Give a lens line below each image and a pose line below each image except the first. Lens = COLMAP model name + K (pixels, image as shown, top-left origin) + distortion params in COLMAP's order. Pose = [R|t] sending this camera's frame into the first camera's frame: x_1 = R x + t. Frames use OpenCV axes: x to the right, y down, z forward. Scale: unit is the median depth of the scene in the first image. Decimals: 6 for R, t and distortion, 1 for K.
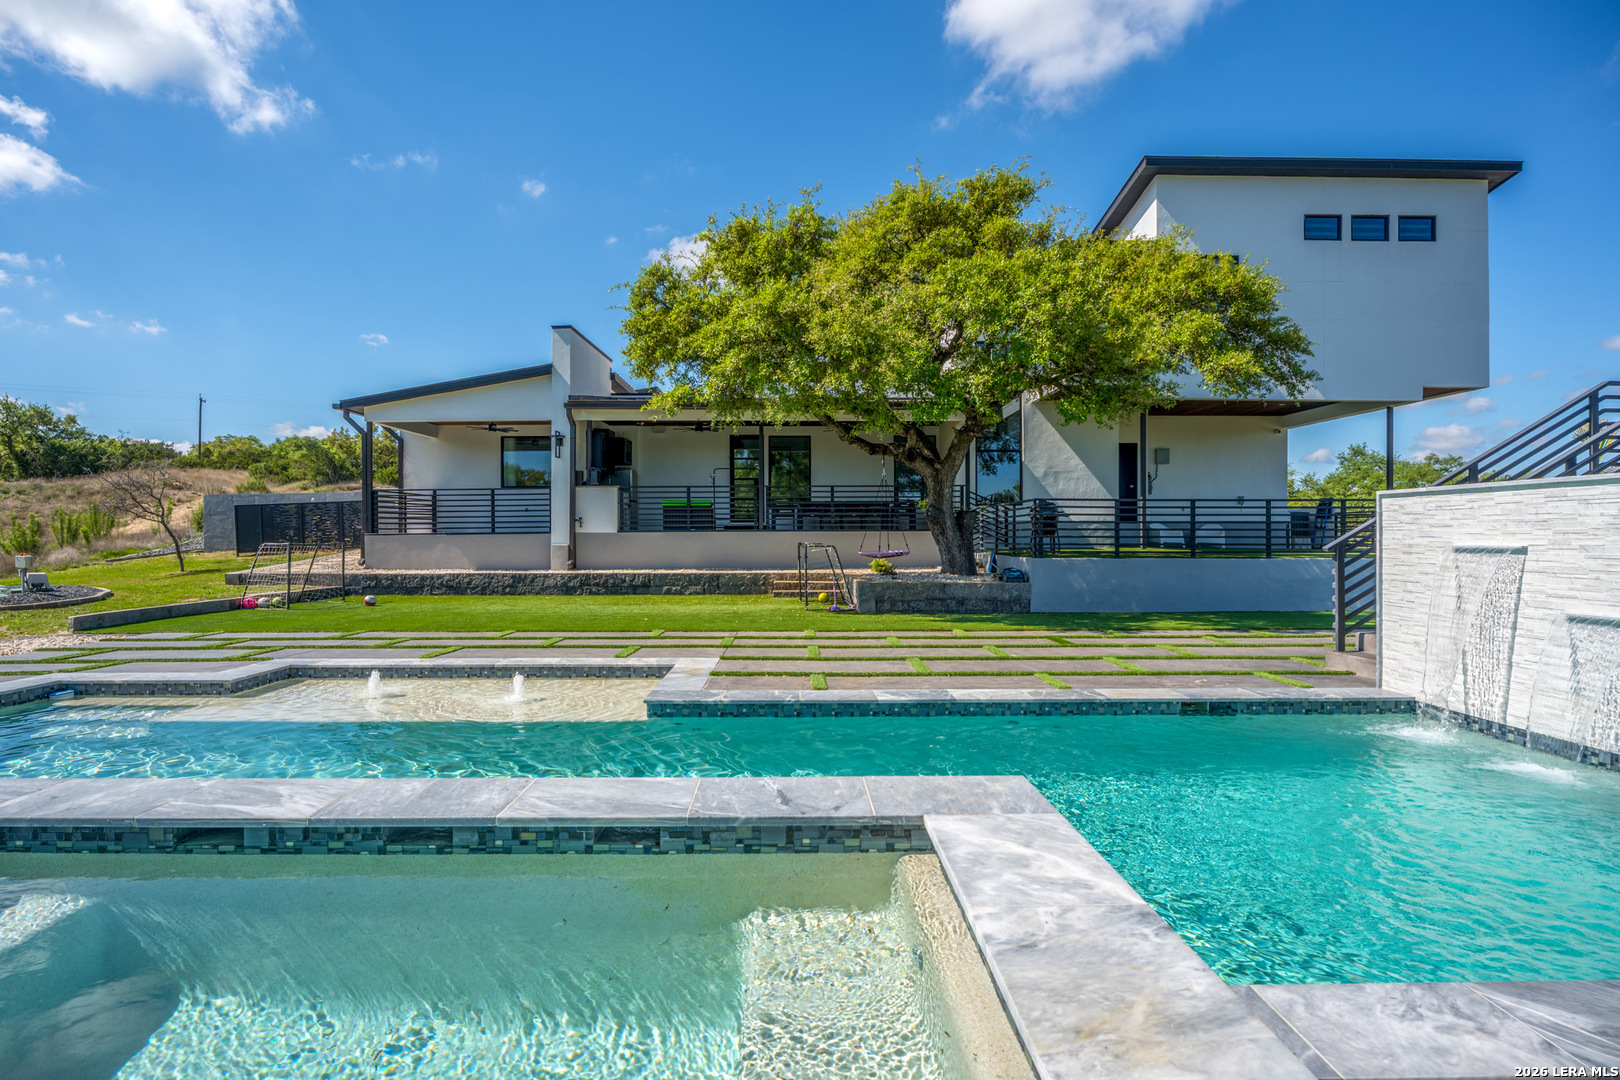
lens RADIAL K [[835.1, 0, 806.8], [0, 835.1, 532.2], [0, 0, 1]] dist [-0.003904, -0.000698]
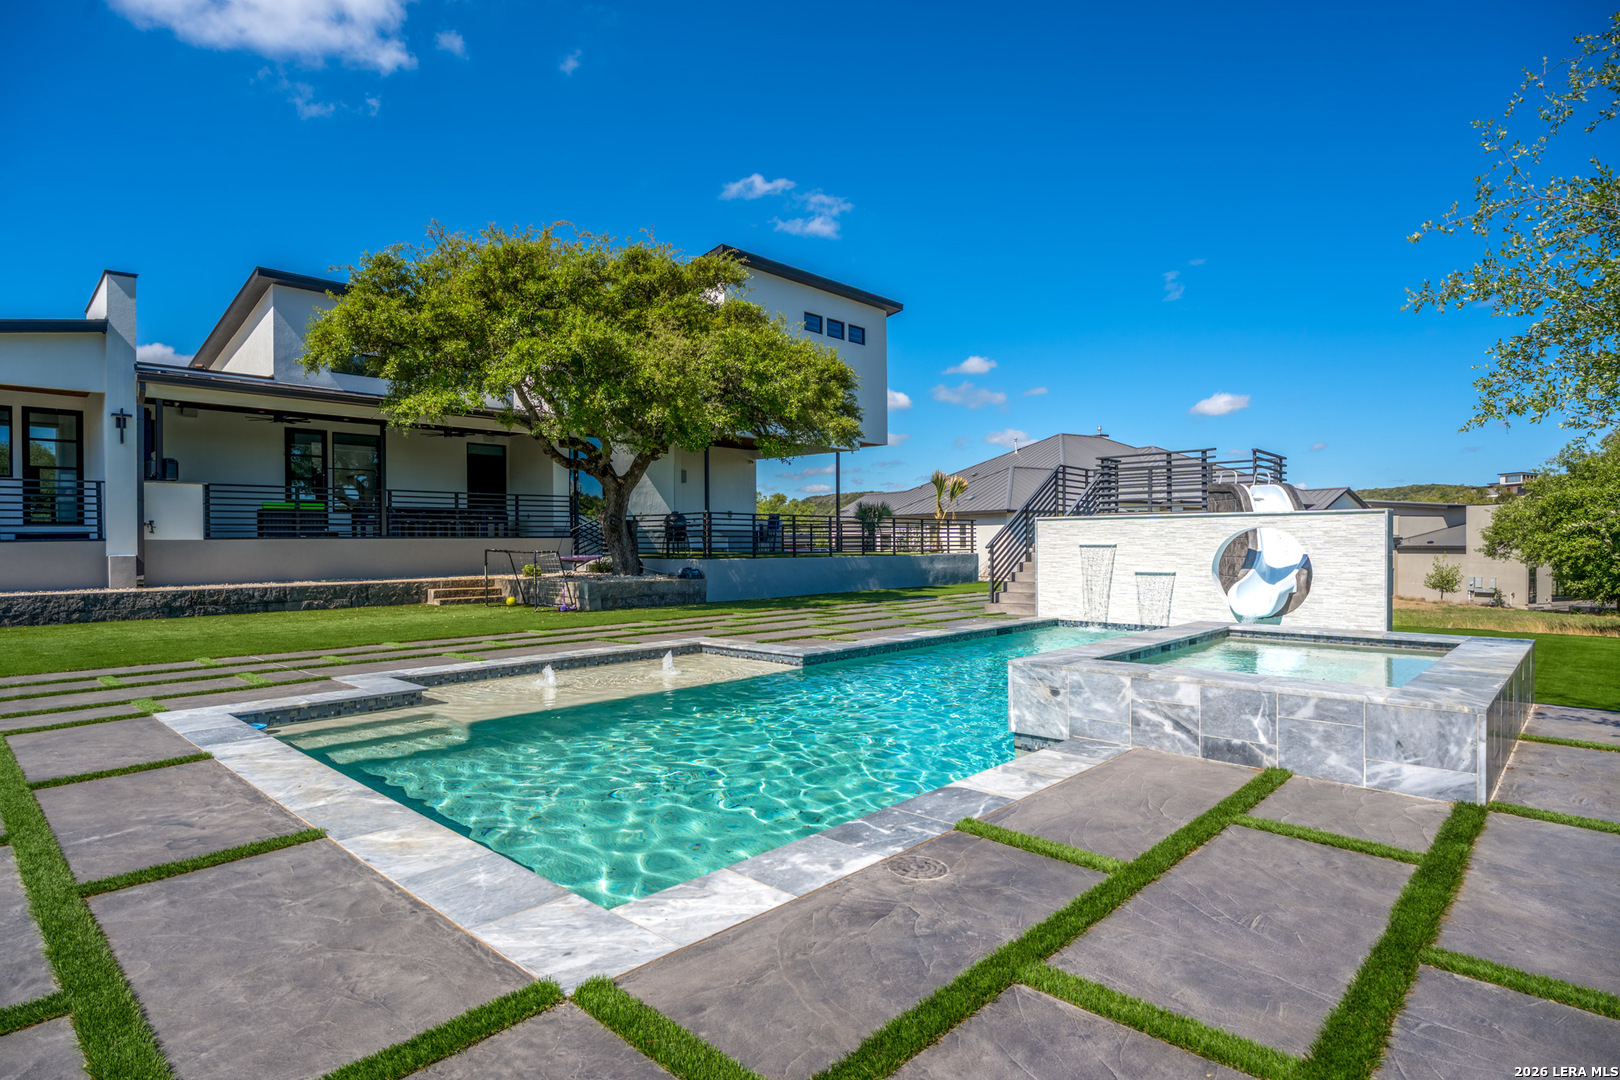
lens RADIAL K [[876.1, 0, 810.0], [0, 876.1, 540.0], [0, 0, 1]] dist [-0.008626, -0.000331]
pose [[0.688593, -0.001936, 0.725145, -0.529056], [0.001356, 0.999998, 0.001383, 0.000459], [-0.725147, 0.000031, 0.688594, -0.021319]]
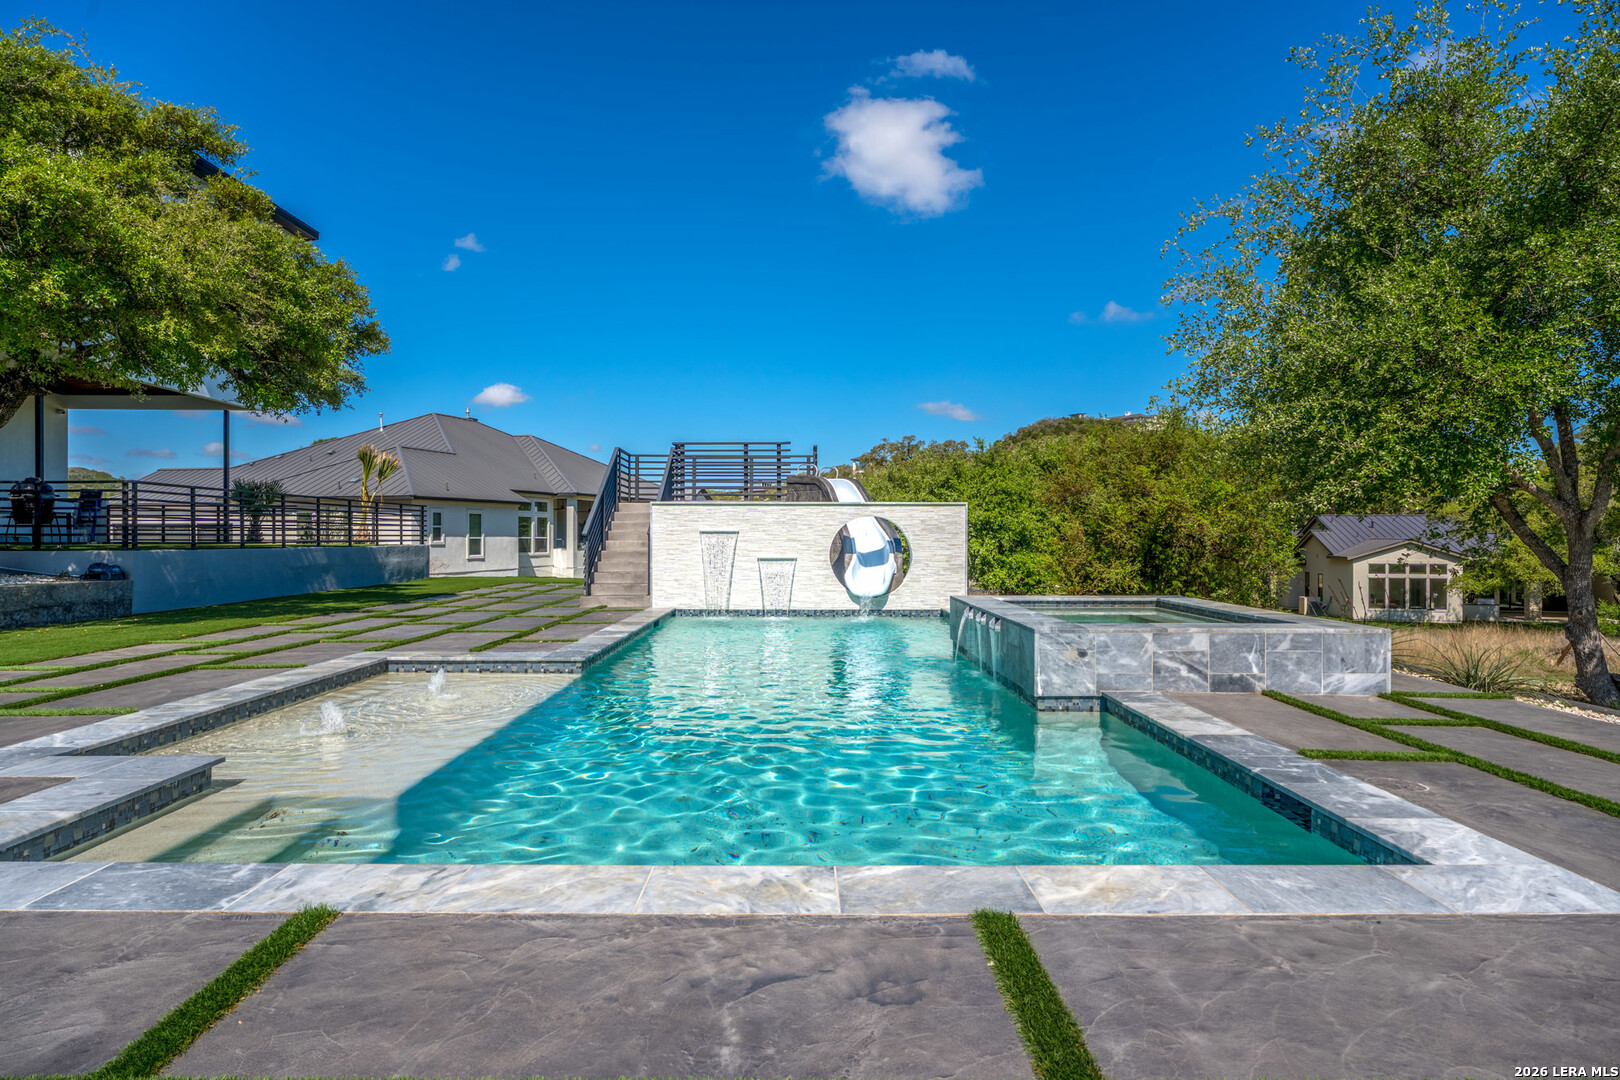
lens RADIAL K [[938.4, 0, 817.6], [0, 938.4, 536.3], [0, 0, 1]] dist [-0.008643, 0.002767]
pose [[-0.009434, 0.000776, 0.999955, -0.623333], [-0.006404, 0.999979, -0.000836, 0.012107], [-0.999935, -0.006412, -0.009428, 0.285354]]
